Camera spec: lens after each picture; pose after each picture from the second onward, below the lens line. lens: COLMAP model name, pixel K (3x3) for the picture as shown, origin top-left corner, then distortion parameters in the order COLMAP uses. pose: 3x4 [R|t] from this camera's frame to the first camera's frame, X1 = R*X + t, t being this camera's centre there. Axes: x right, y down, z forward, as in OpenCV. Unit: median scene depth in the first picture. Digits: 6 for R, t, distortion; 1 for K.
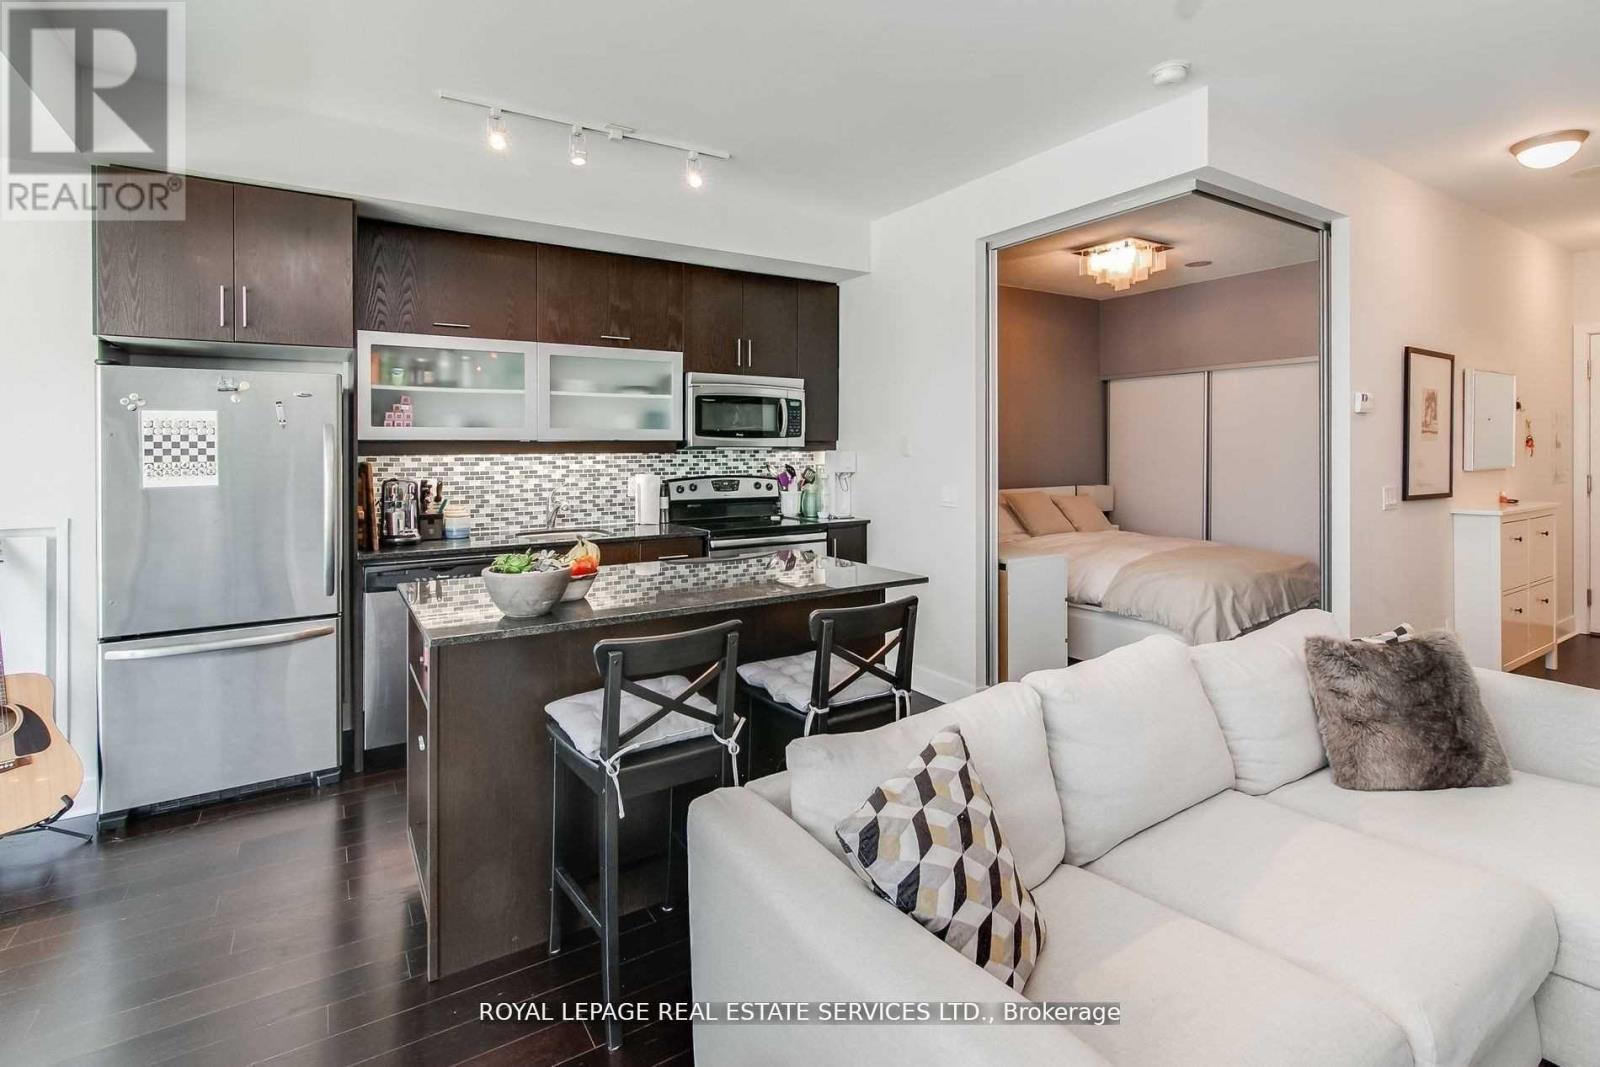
lens RADIAL K [[764.7, 0, 798.9], [0, 764.7, 450.1], [0, 0, 1]] dist [0.007219, -0.002998]
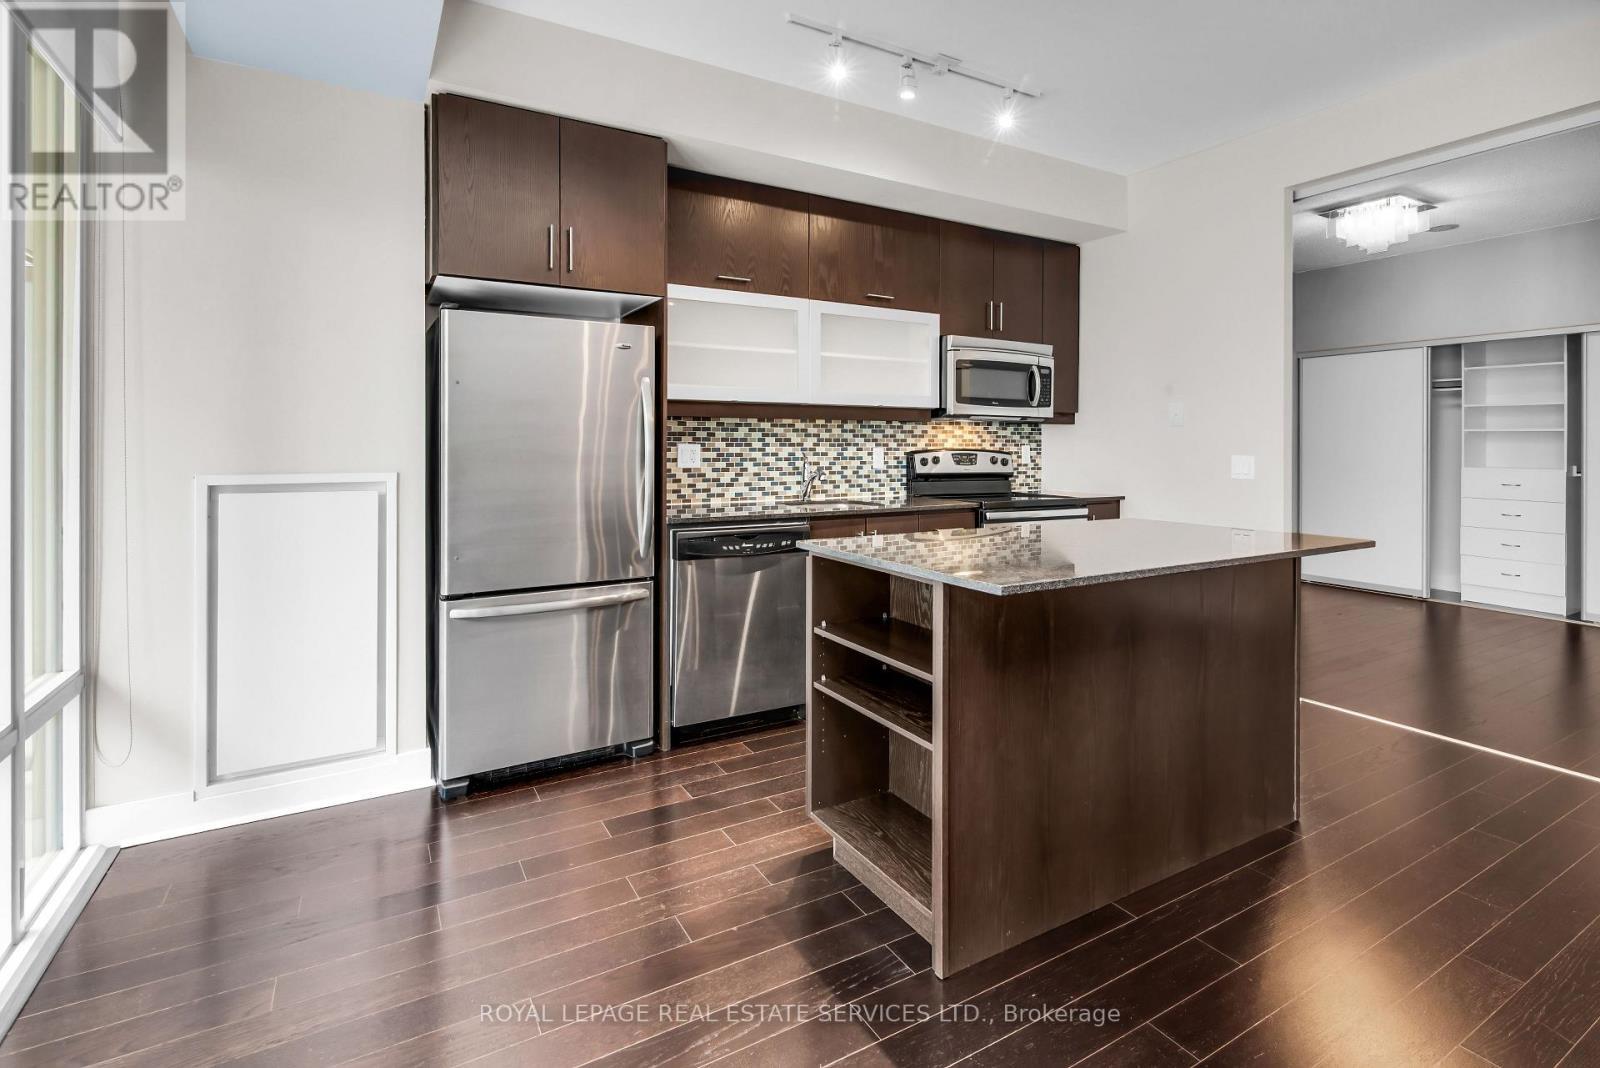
lens RADIAL K [[764.7, 0, 809.6], [0, 764.7, 445.0], [0, 0, 1]] dist [0.007219, -0.002998]
pose [[0.999117, 0.006468, -0.041523, -0.278912], [-0.006648, 0.999969, -0.004213, 0.038681], [0.041494, 0.004485, 0.999129, 0.058269]]
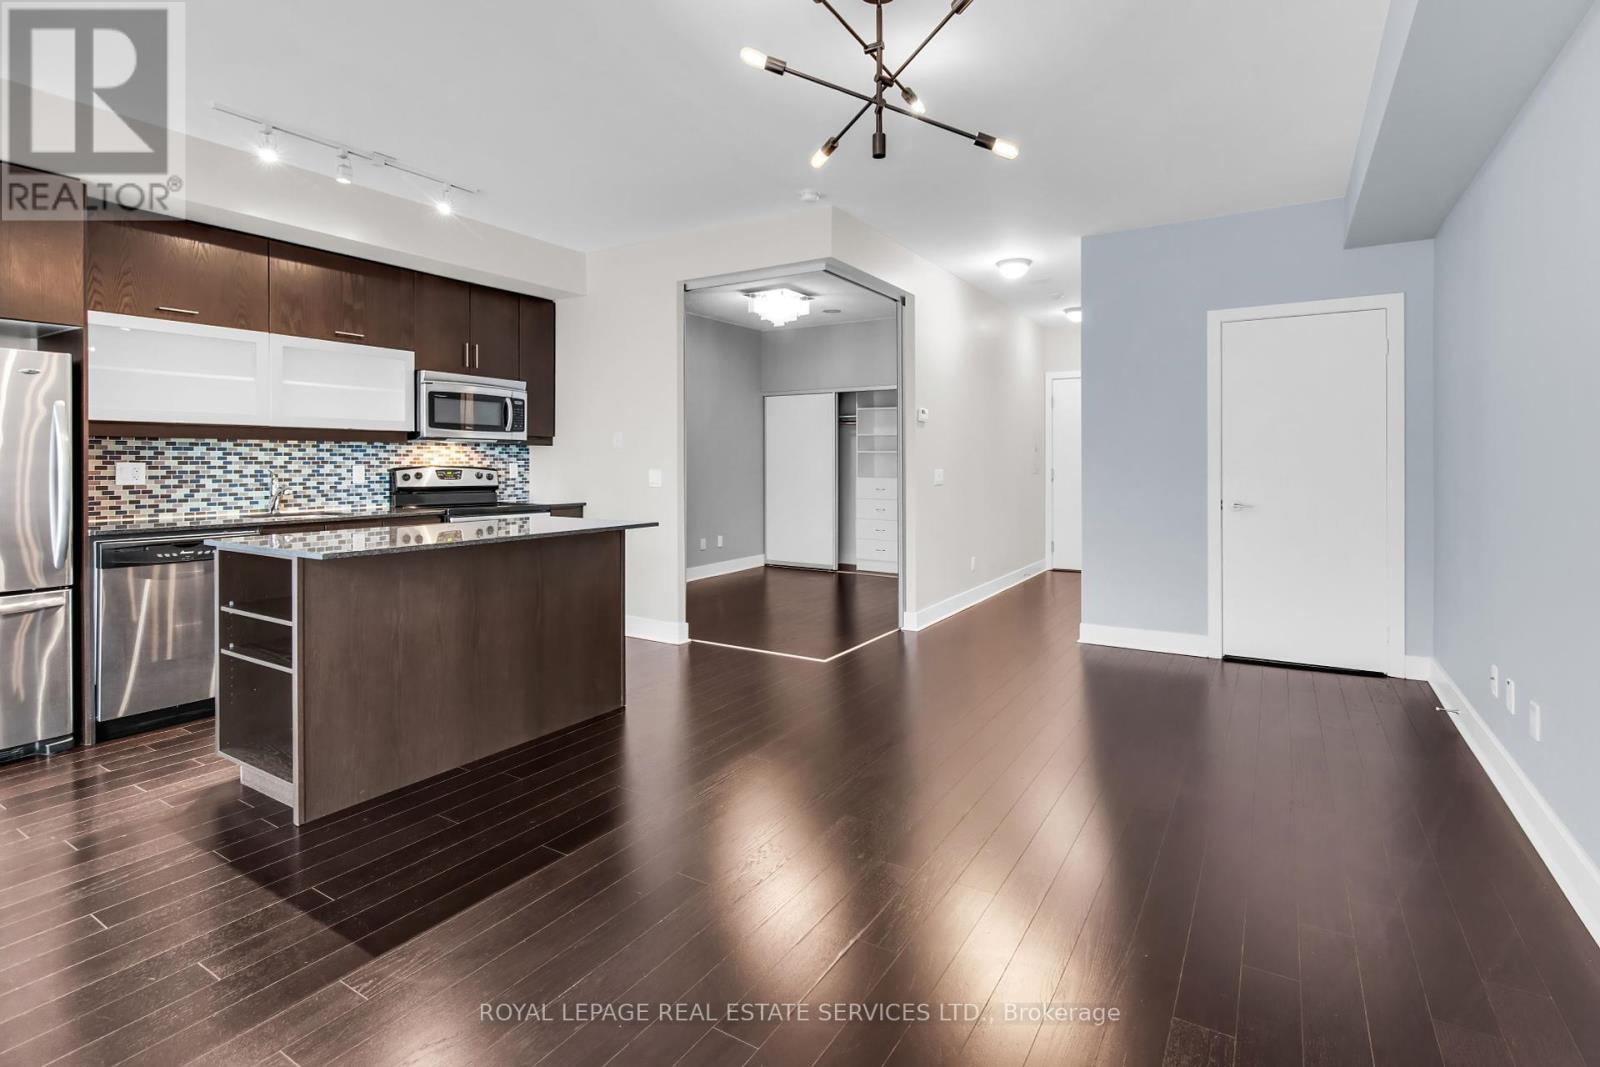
lens RADIAL K [[764.7, 0, 813.4], [0, 764.7, 468.4], [0, 0, 1]] dist [0.007219, -0.002998]
pose [[0.899550, 0.001404, 0.436816, -0.119775], [-0.002616, 0.999994, 0.002175, 0.037866], [-0.436810, -0.003099, 0.899548, -0.254892]]
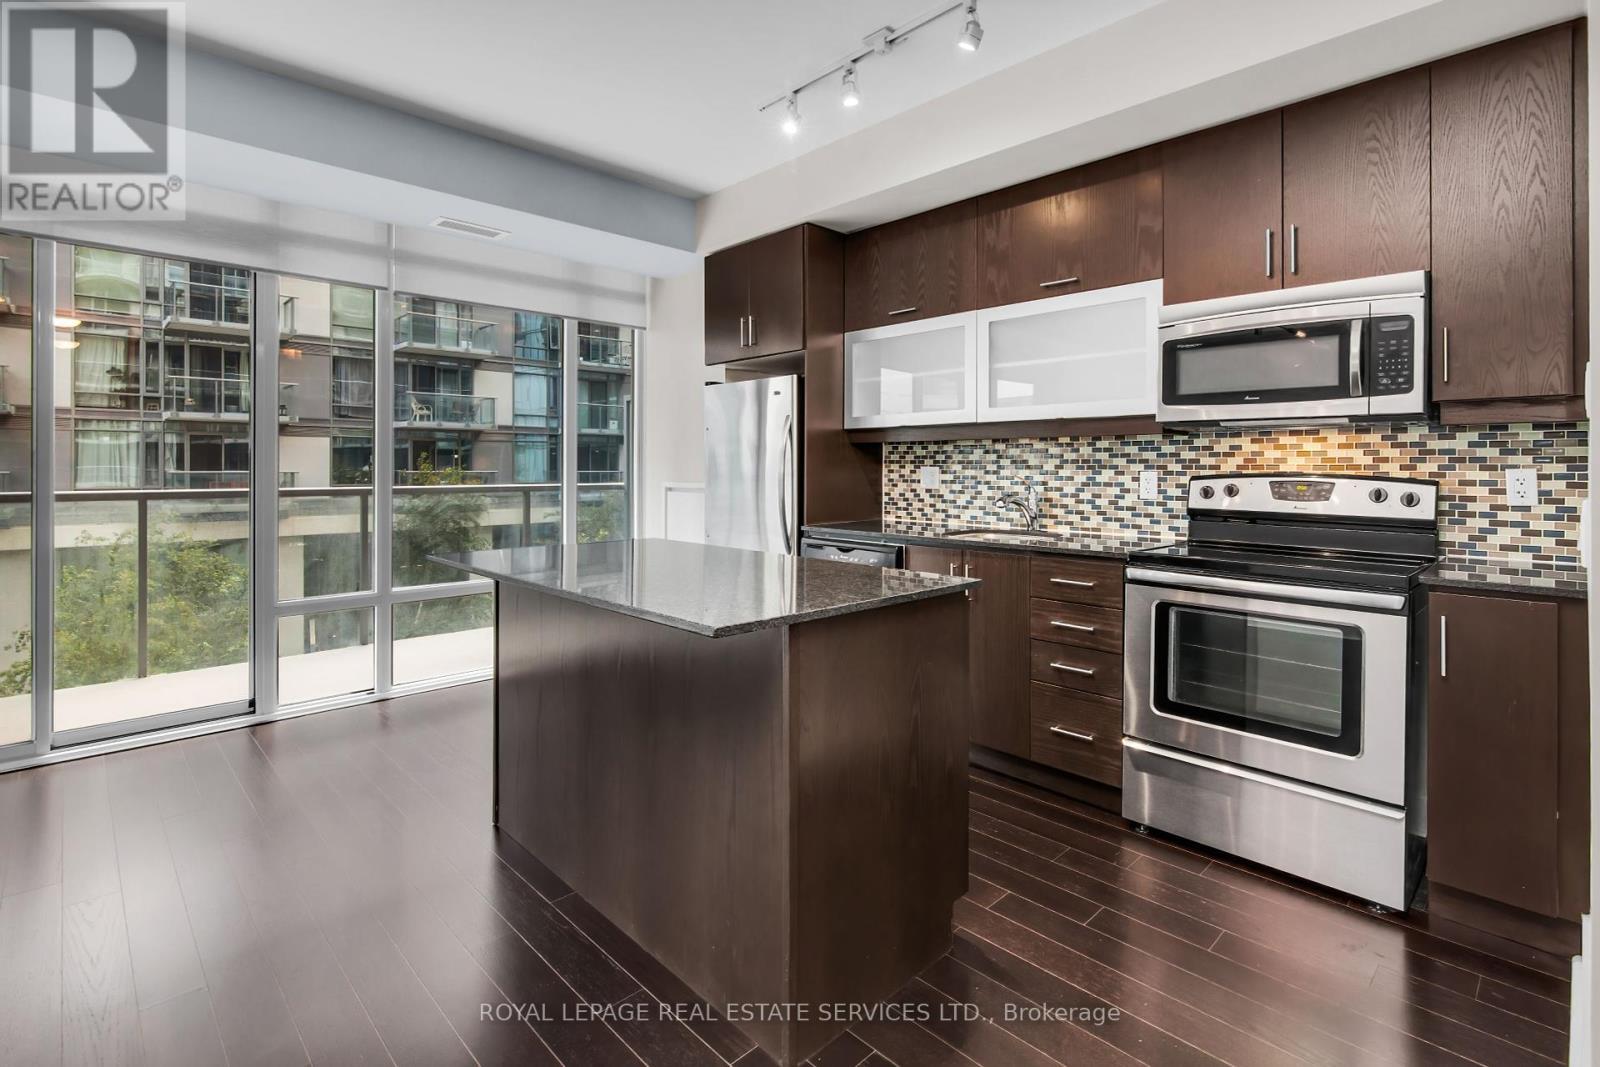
lens RADIAL K [[764.7, 0, 823.3], [0, 764.7, 467.9], [0, 0, 1]] dist [0.007219, -0.002998]
pose [[0.222353, 0.007520, -0.974937, 0.428228], [-0.004340, 0.999968, 0.006723, 0.030512], [0.974957, 0.002737, 0.222378, 0.591290]]
